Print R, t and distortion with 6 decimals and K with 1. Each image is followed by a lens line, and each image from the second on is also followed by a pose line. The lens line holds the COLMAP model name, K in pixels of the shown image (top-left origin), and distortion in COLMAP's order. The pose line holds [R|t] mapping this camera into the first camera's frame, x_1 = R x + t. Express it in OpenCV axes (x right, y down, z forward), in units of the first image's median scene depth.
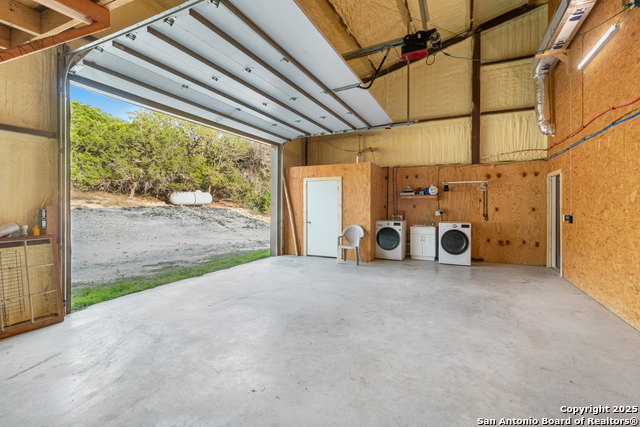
lens RADIAL K [[298.7, 0, 320.5], [0, 298.7, 210.9], [0, 0, 1]] dist [-0.001203, 0.000935]
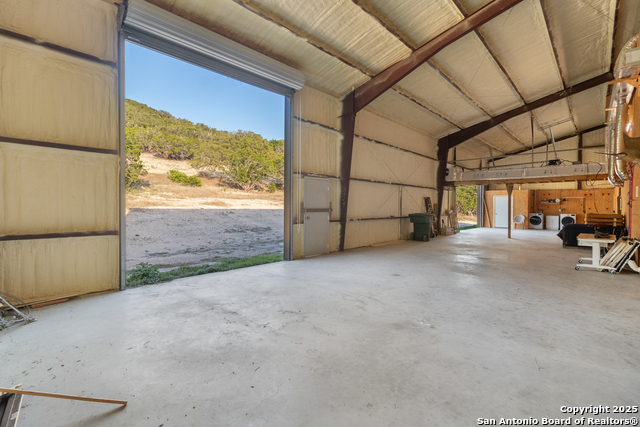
lens RADIAL K [[298.7, 0, 318.7], [0, 298.7, 211.1], [0, 0, 1]] dist [-0.001203, 0.000935]
pose [[0.951944, 0.007408, -0.306182, -0.715390], [-0.007910, 0.999969, -0.000400, 0.030896], [0.306169, 0.002803, 0.951973, -1.869472]]
